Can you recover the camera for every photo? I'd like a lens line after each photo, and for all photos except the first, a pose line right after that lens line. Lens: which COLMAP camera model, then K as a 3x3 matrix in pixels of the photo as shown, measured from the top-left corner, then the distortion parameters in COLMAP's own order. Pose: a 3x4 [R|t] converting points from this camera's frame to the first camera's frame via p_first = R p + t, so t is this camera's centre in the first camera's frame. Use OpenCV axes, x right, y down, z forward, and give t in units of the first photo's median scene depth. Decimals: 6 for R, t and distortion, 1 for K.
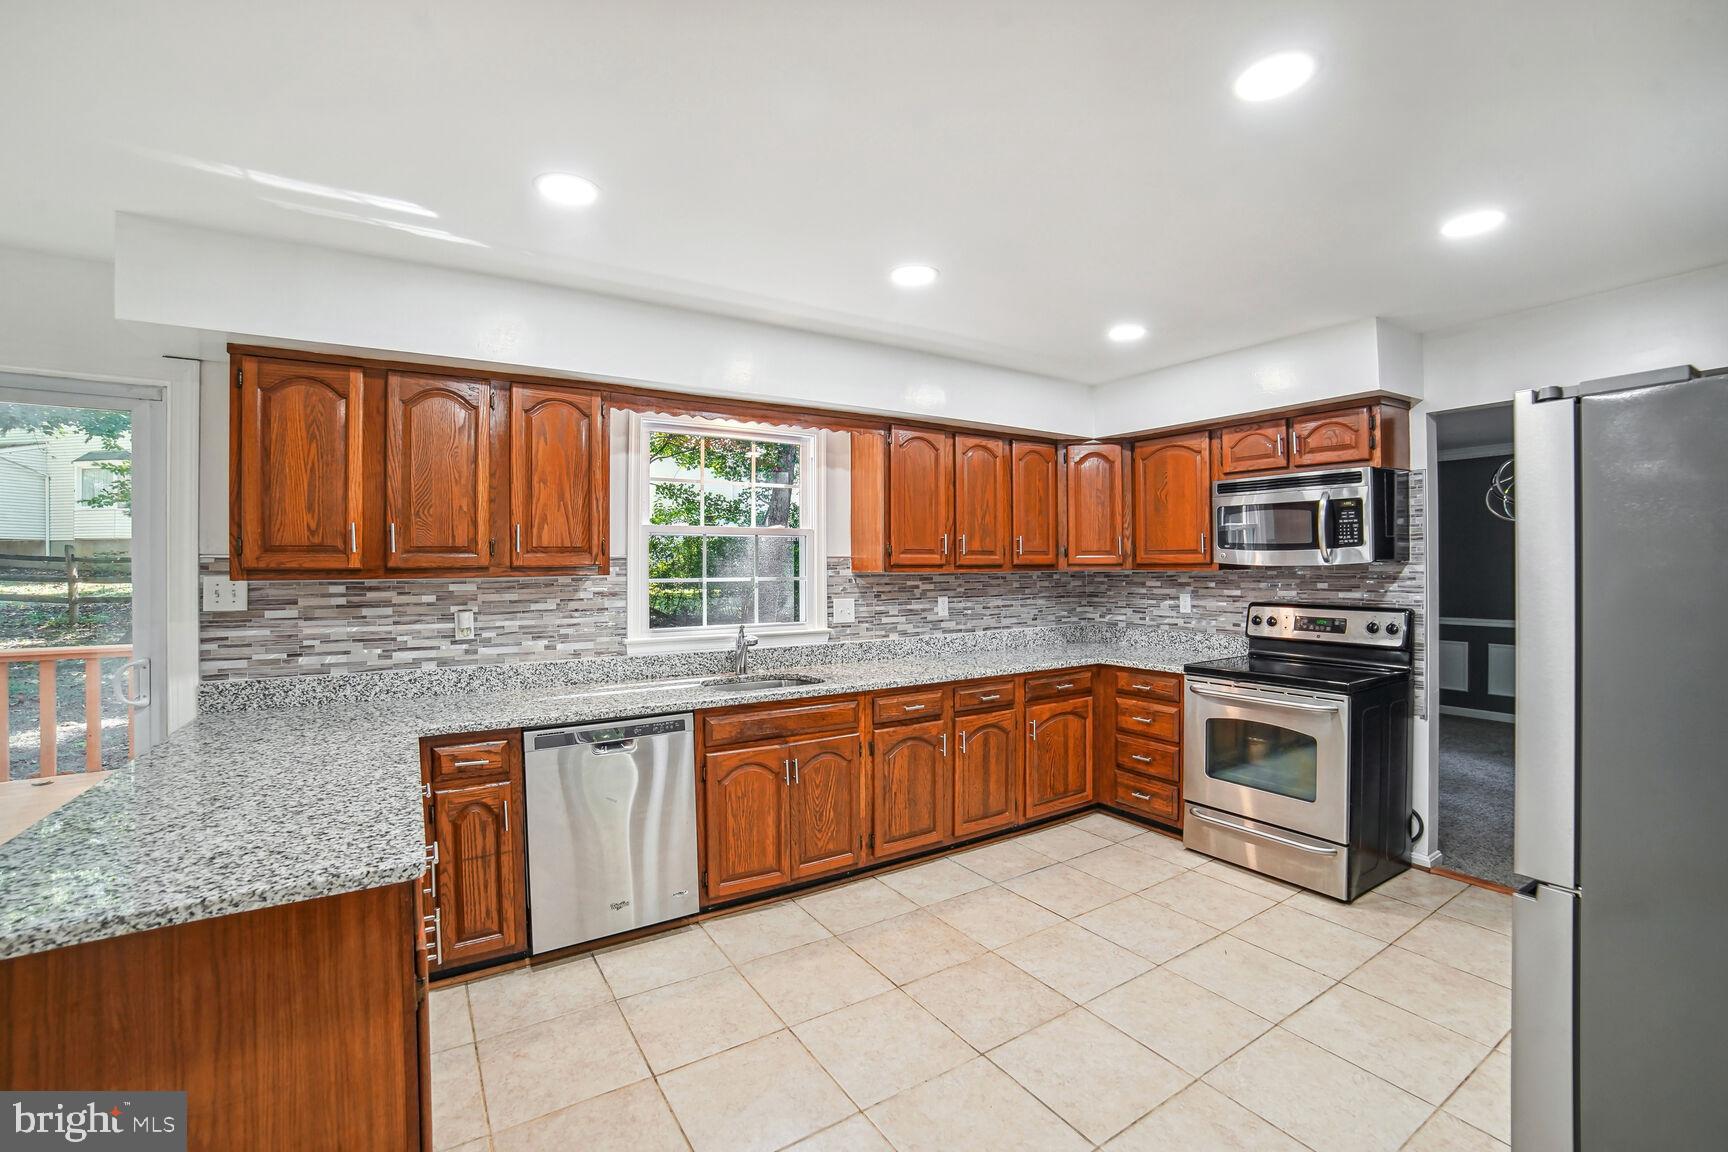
lens RADIAL K [[723.9, 0, 861.3], [0, 723.9, 565.6], [0, 0, 1]] dist [-0.067482, 0.000057]
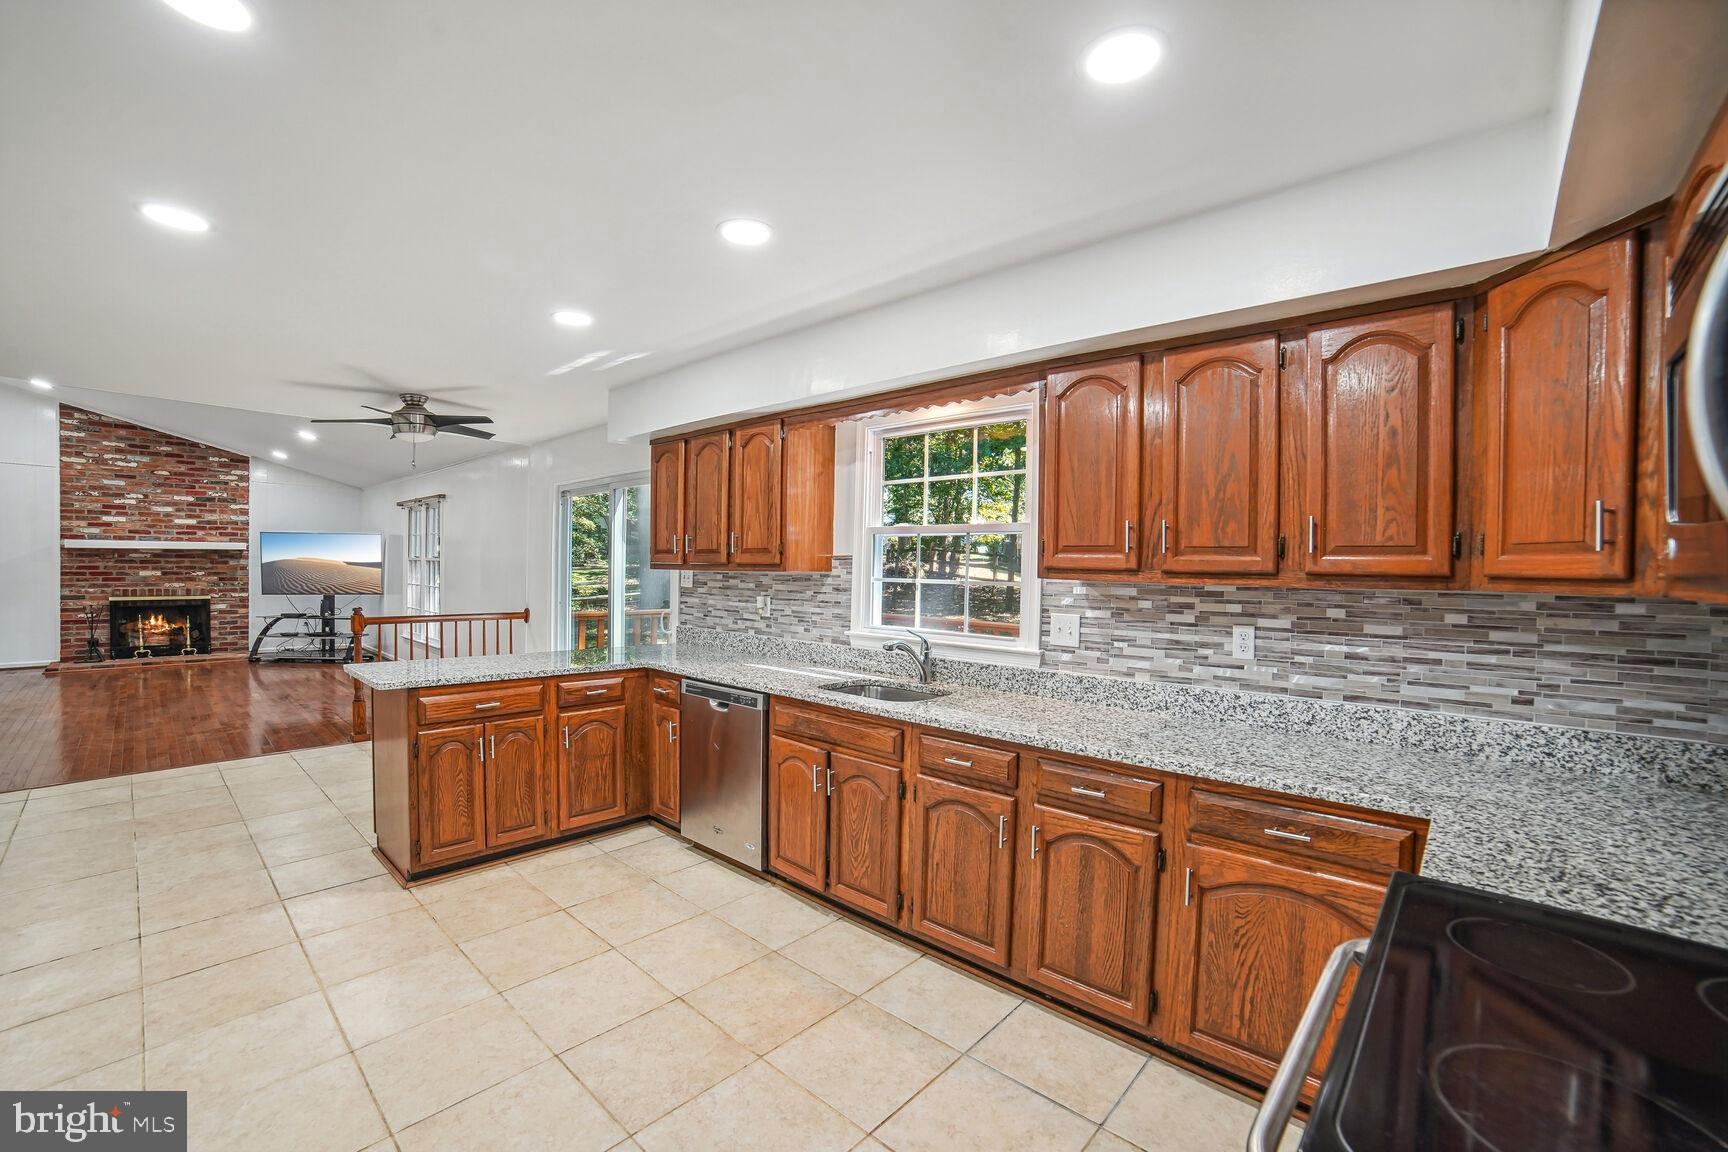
lens RADIAL K [[724.4, 0, 864.0], [0, 724.4, 576.0], [0, 0, 1]] dist [-0.102074, 0.036528]
pose [[0.264795, 0.023476, -0.964019, 0.664634], [-0.016481, 0.999668, 0.019817, -0.004477], [0.964164, 0.010641, 0.265094, 0.634179]]
